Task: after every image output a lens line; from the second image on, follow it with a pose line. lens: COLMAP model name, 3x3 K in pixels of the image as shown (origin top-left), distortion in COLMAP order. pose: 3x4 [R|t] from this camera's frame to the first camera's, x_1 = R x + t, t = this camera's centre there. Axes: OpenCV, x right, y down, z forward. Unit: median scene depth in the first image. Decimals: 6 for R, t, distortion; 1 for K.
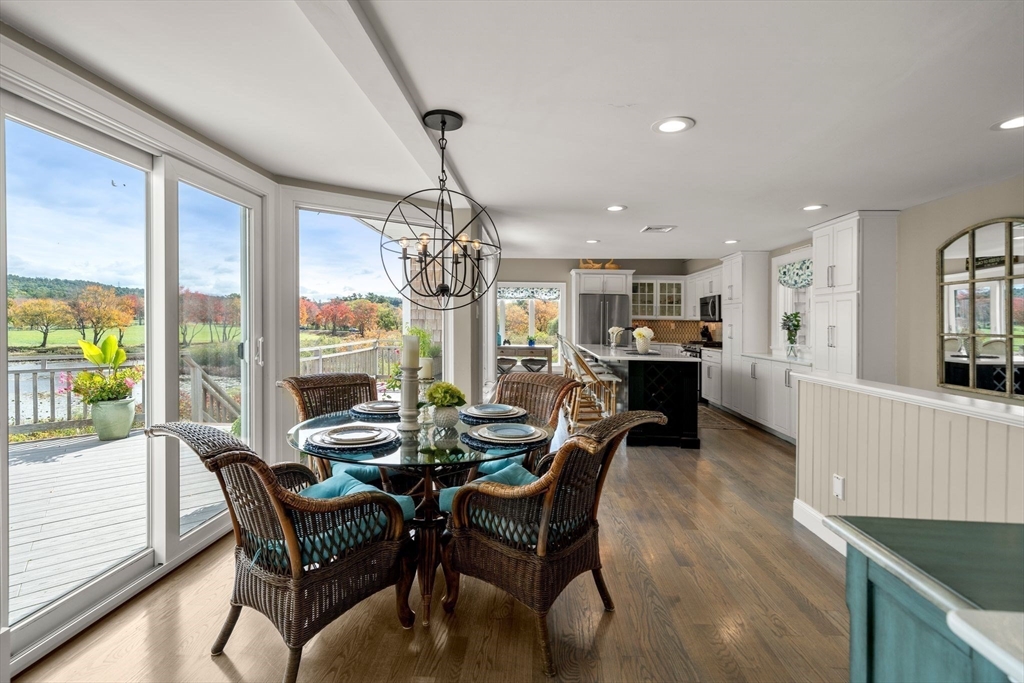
lens RADIAL K [[463.7, 0, 510.2], [0, 463.7, 321.8], [0, 0, 1]] dist [-0.002966, -0.000806]
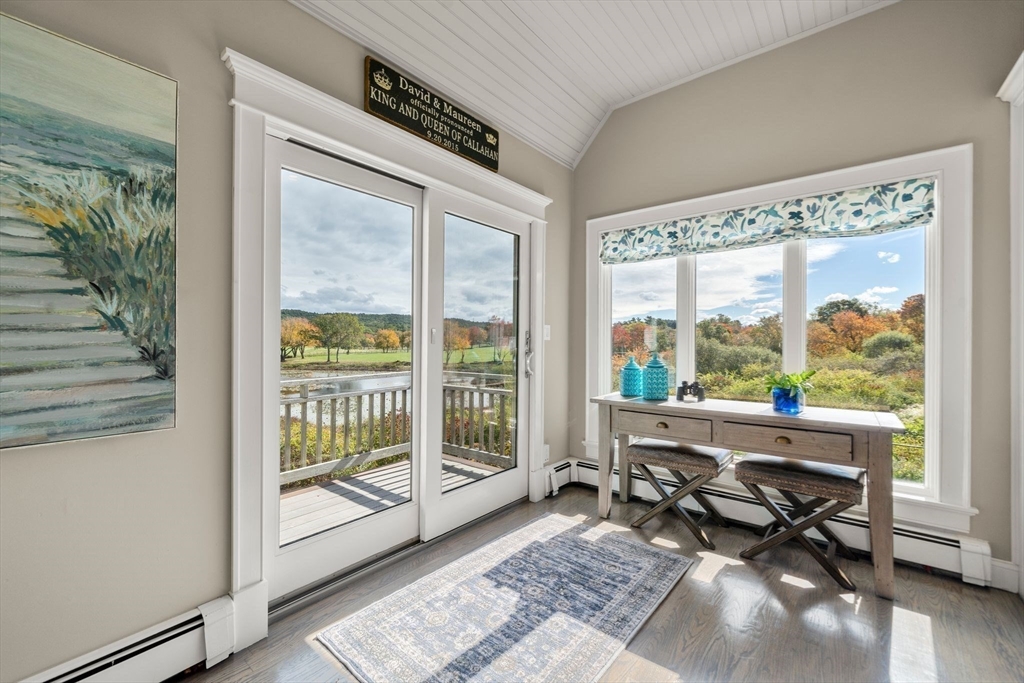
lens RADIAL K [[416.3, 0, 506.6], [0, 416.3, 345.2], [0, 0, 1]] dist [-0.002074, -0.000672]
pose [[0.806216, -0.010442, -0.591529, 0.056503], [0.012154, 0.999926, -0.001087, 0.013065], [0.591496, -0.006313, 0.806283, 0.710558]]
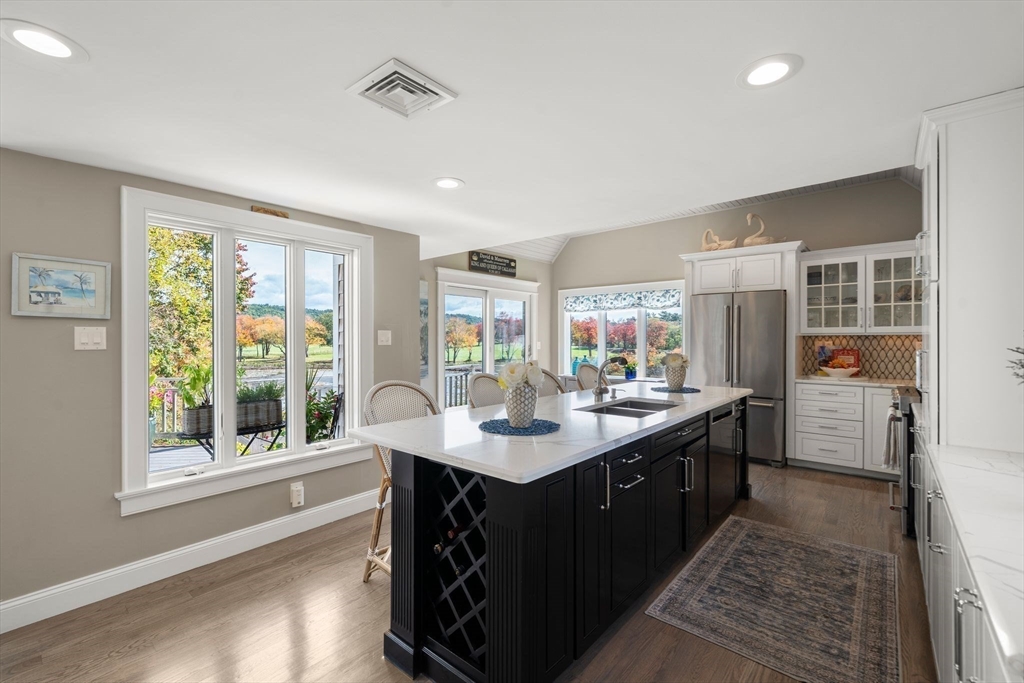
lens RADIAL K [[441.9, 0, 506.5], [0, 441.9, 340.4], [0, 0, 1]] dist [-0.003522, -0.000056]
pose [[0.794759, -0.016508, -0.606701, 0.290689], [0.017233, 0.999841, -0.004630, -0.002695], [0.606680, -0.006776, 0.794917, 0.378665]]
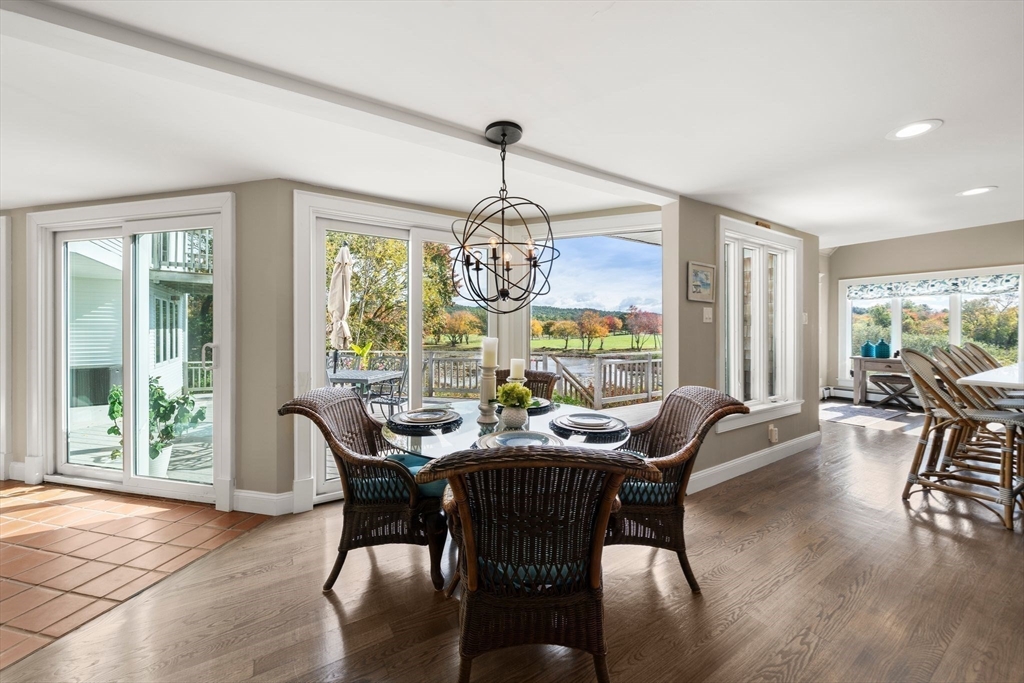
lens RADIAL K [[385.5, 0, 506.6], [0, 385.5, 334.7], [0, 0, 1]] dist [-0.003854, 0.000023]
pose [[0.577412, -0.006383, -0.816428, 0.132732], [0.010493, 0.999945, -0.000397, 0.005660], [0.816385, -0.008337, 0.577447, 0.112728]]
